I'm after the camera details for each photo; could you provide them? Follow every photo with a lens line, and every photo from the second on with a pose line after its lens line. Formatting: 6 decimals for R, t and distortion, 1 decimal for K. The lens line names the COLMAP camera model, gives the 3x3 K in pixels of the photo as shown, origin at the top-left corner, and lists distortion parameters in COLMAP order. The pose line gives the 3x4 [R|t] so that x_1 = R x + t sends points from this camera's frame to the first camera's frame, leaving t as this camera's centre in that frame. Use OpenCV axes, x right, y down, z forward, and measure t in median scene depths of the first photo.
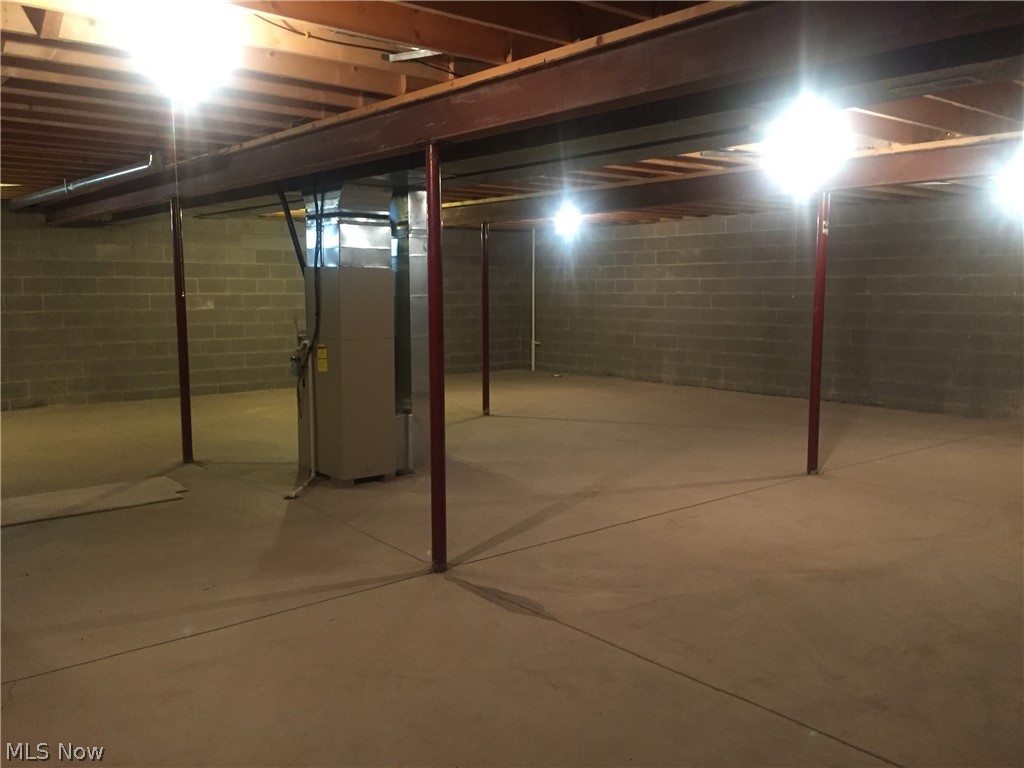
lens RADIAL K [[873.8, 0, 512.5], [0, 873.8, 386.0], [0, 0, 1]] dist [0.071576, -0.108623]
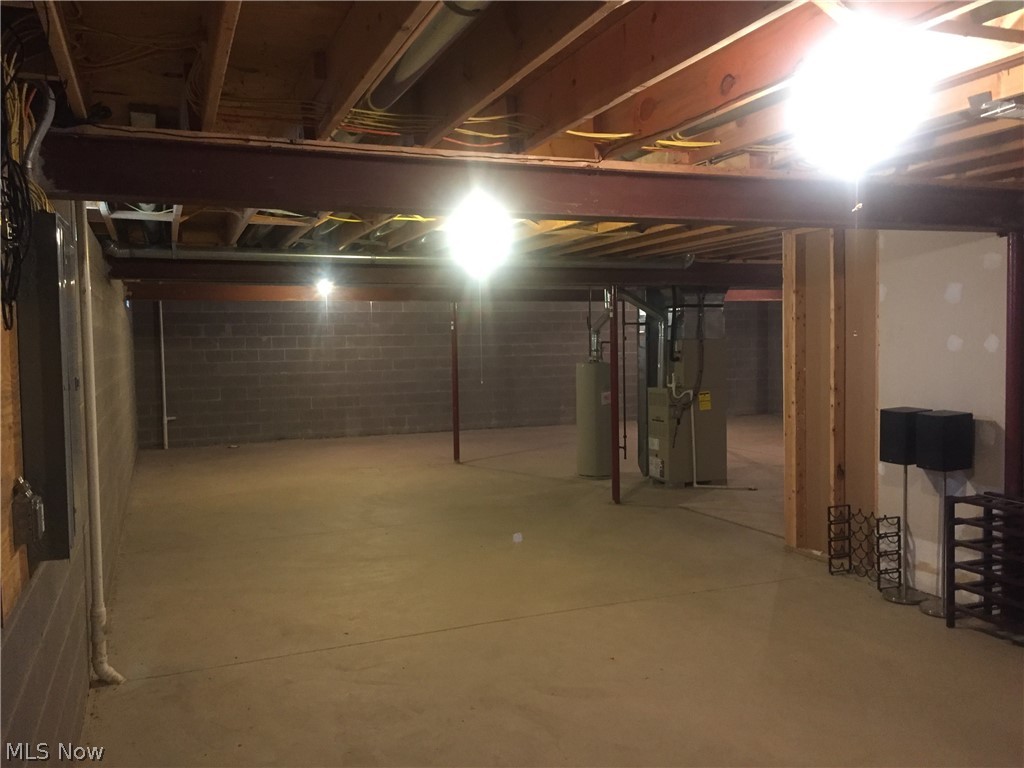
lens RADIAL K [[873.8, 0, 512.5], [0, 873.8, 386.0], [0, 0, 1]] dist [0.071576, -0.108623]
pose [[0.310836, -0.052907, 0.948990, -0.880292], [0.125469, 0.991996, 0.014208, -0.060748], [-0.942146, 0.114652, 0.314986, 0.433566]]
